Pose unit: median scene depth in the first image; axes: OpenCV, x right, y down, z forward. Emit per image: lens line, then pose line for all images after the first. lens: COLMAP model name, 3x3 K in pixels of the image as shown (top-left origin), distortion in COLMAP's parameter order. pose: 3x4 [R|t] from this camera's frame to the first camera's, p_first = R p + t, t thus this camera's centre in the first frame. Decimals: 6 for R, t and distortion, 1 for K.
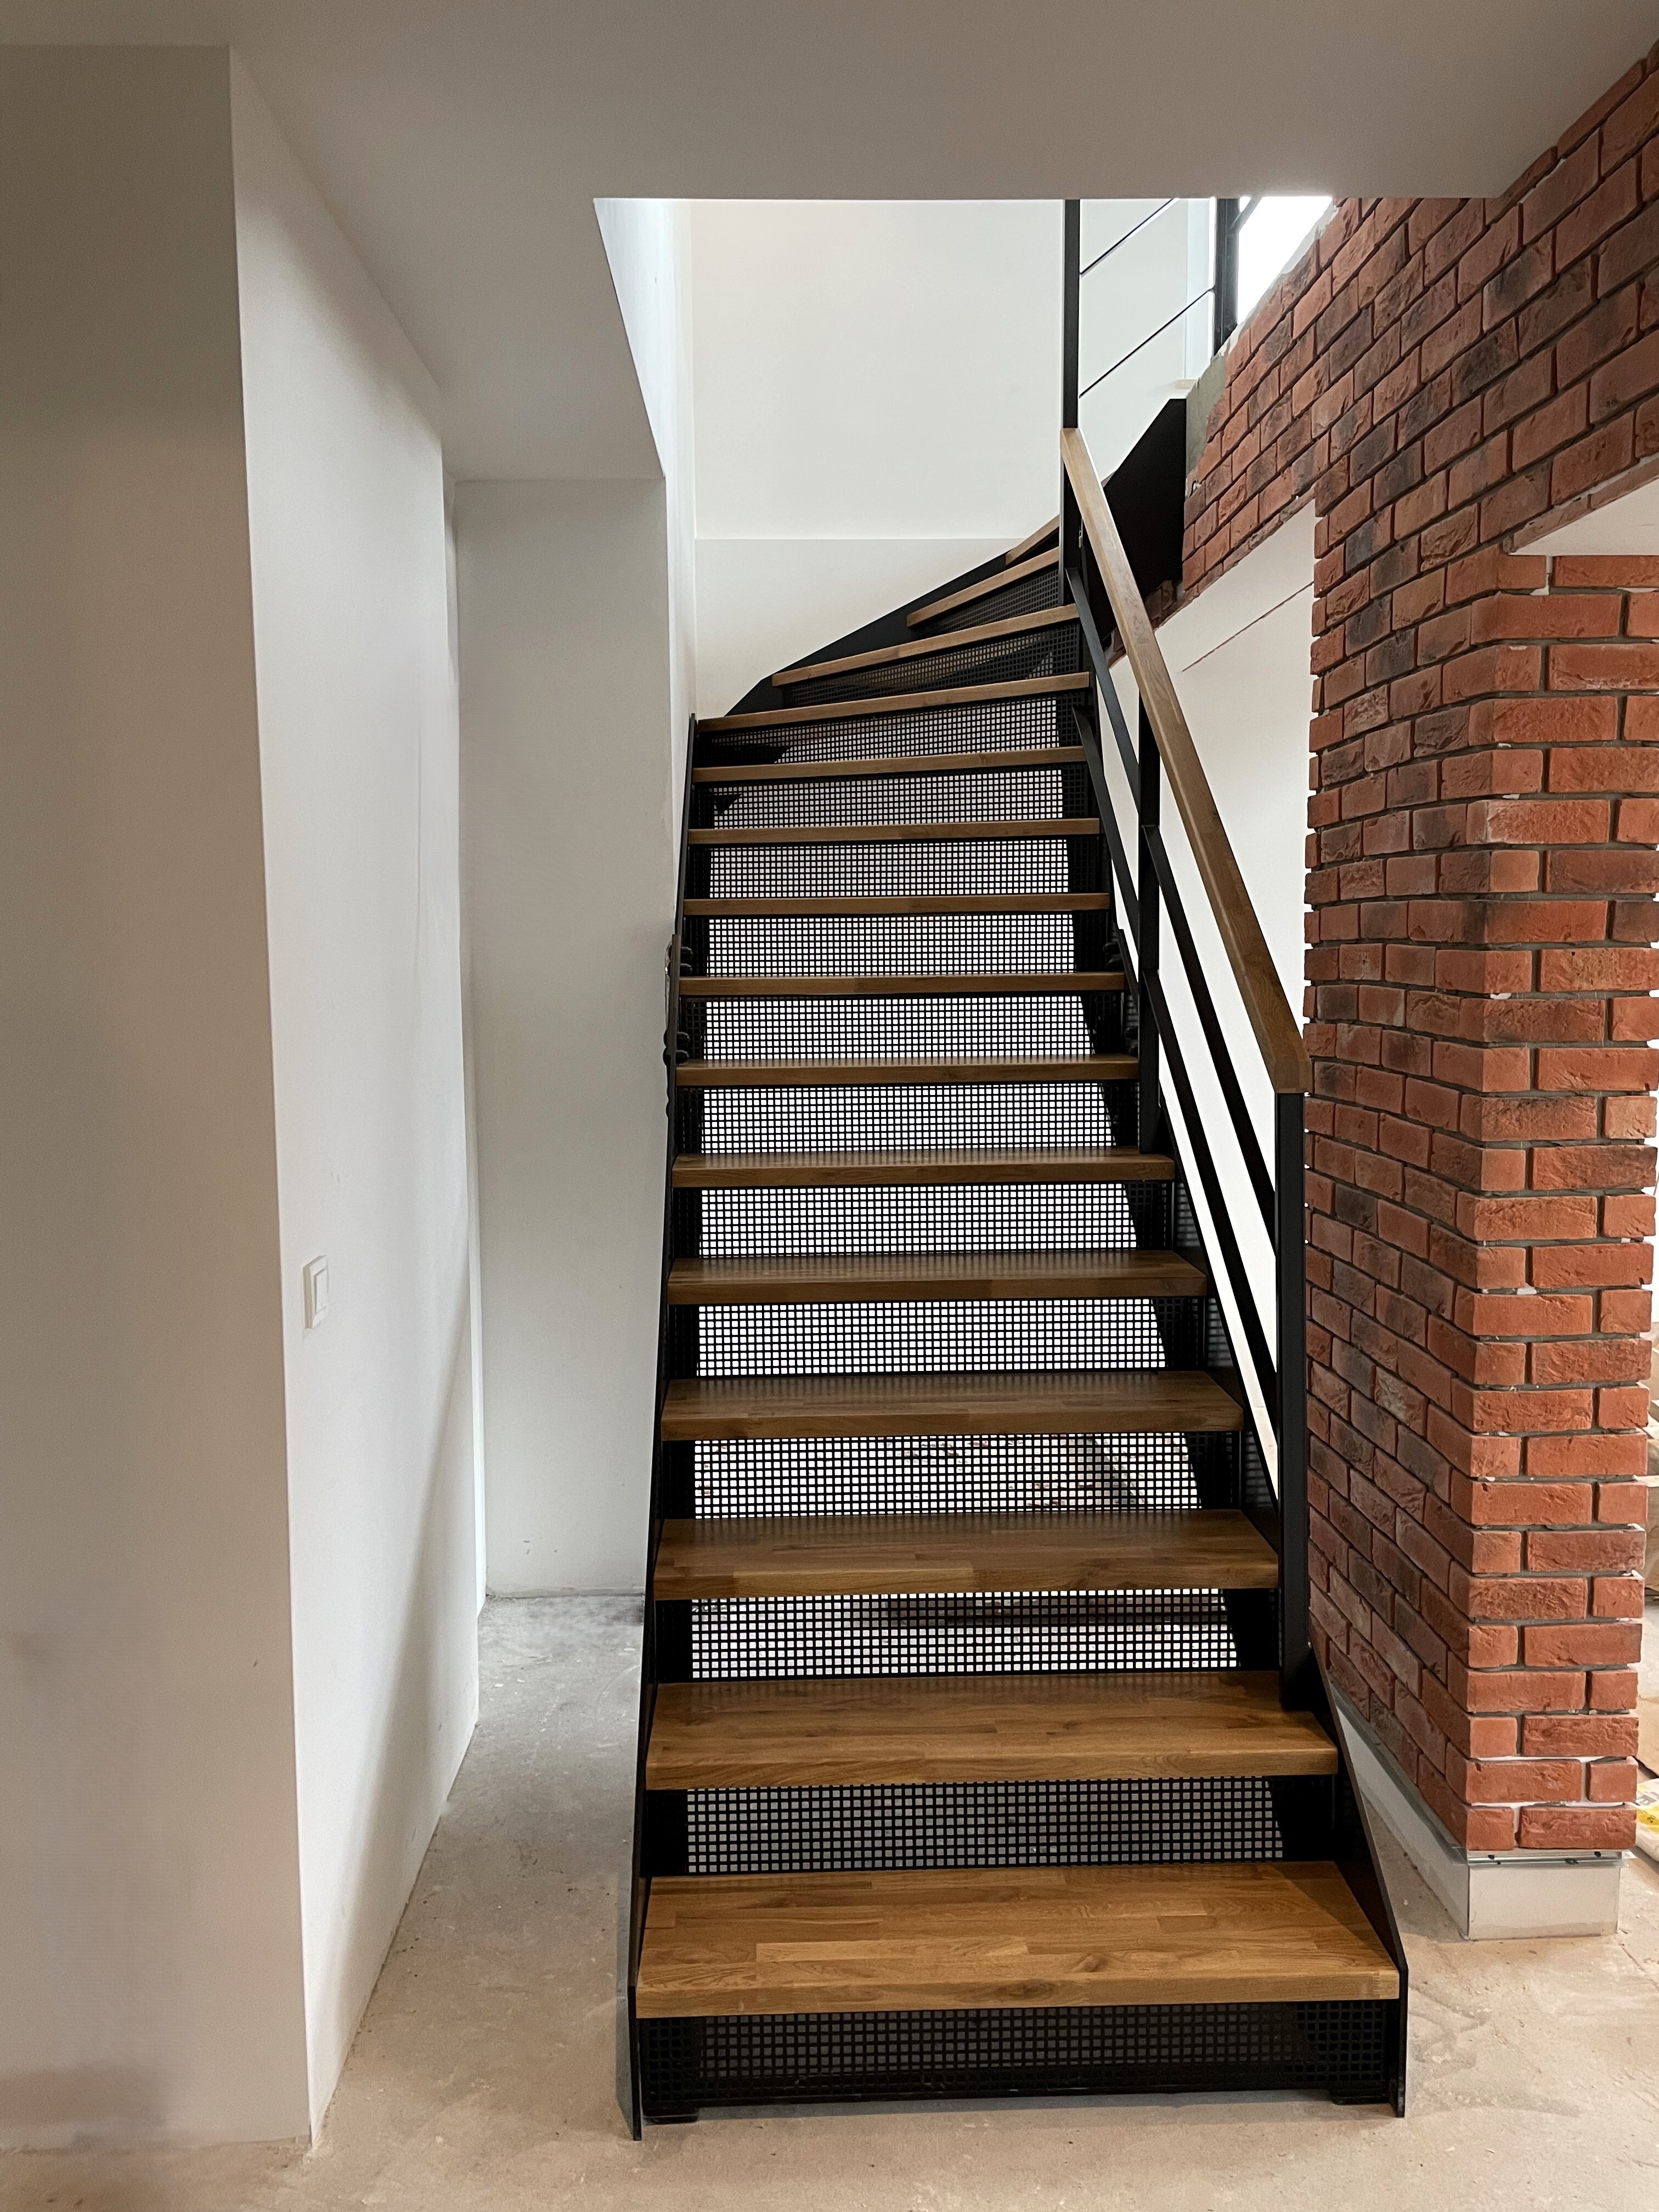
lens RADIAL K [[1665.5, 0, 829.5], [0, 1665.5, 1106.0], [0, 0, 1]] dist [0.003817, -0.000620]
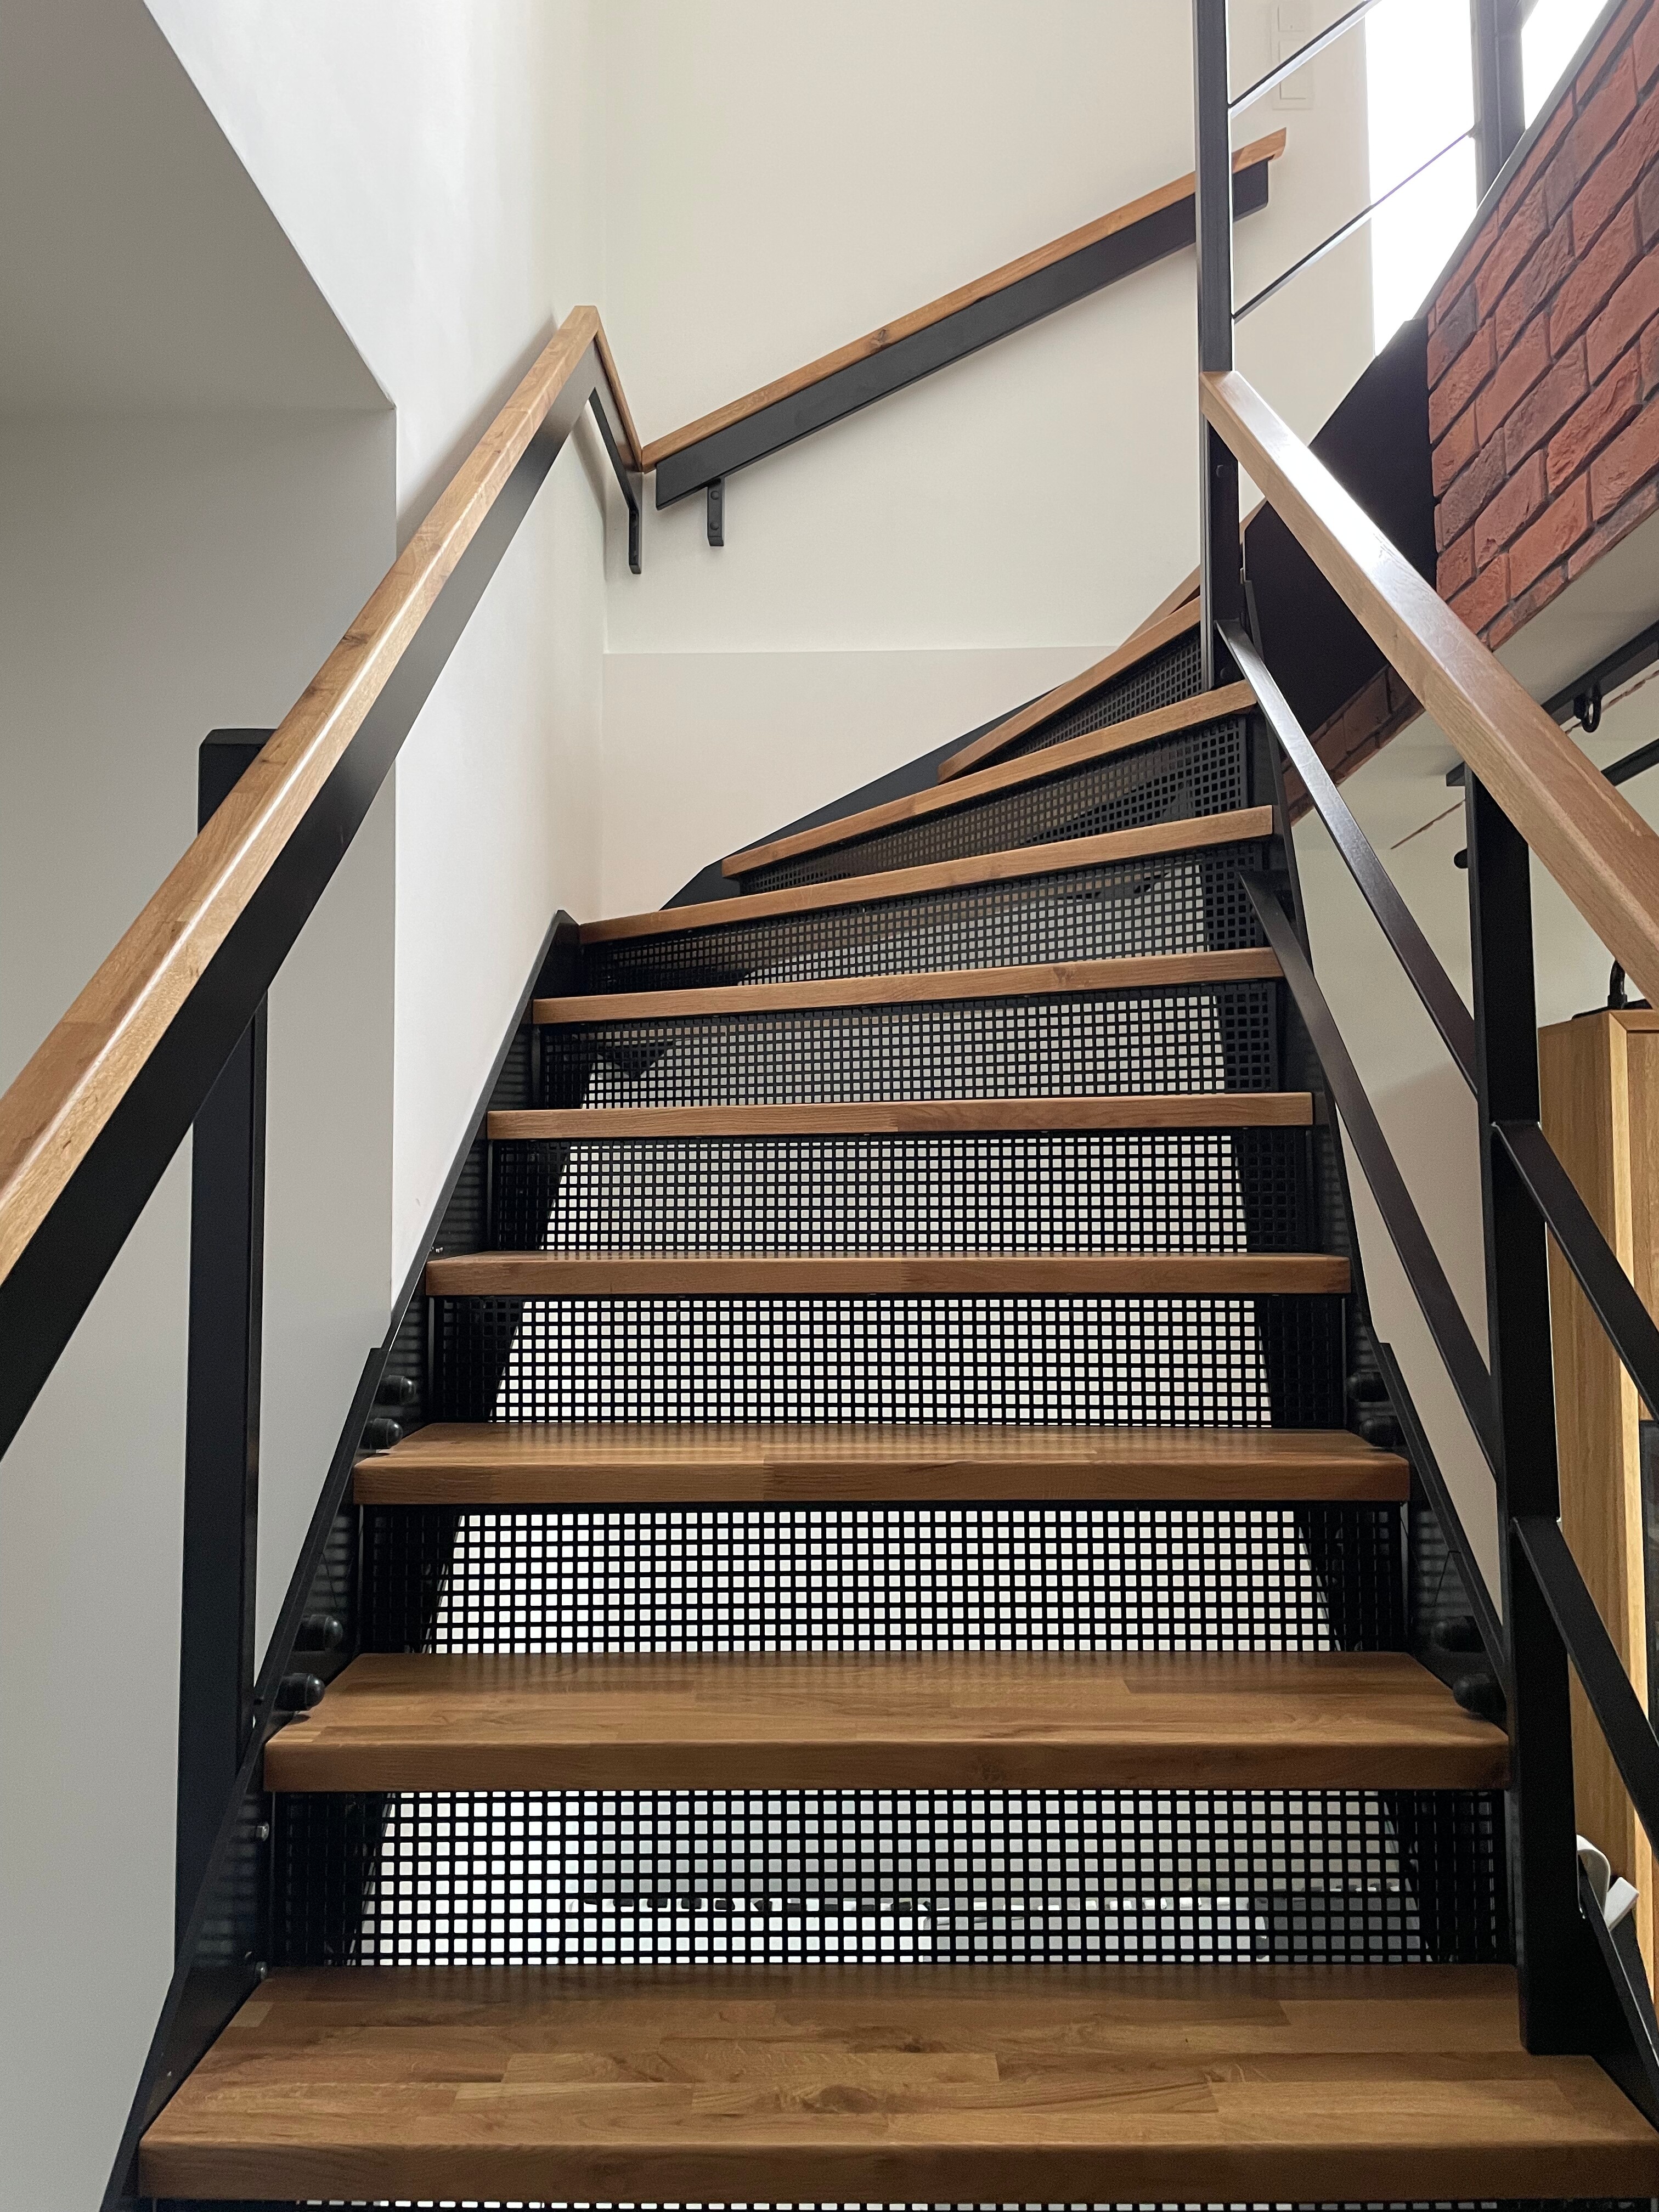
lens RADIAL K [[1665.5, 0, 829.5], [0, 1665.5, 1106.0], [0, 0, 1]] dist [0.003817, -0.000620]
pose [[0.999170, -0.001165, -0.040726, 0.042079], [-0.004784, 0.989323, -0.145664, -0.094683], [0.040461, 0.145738, 0.988496, 0.502633]]
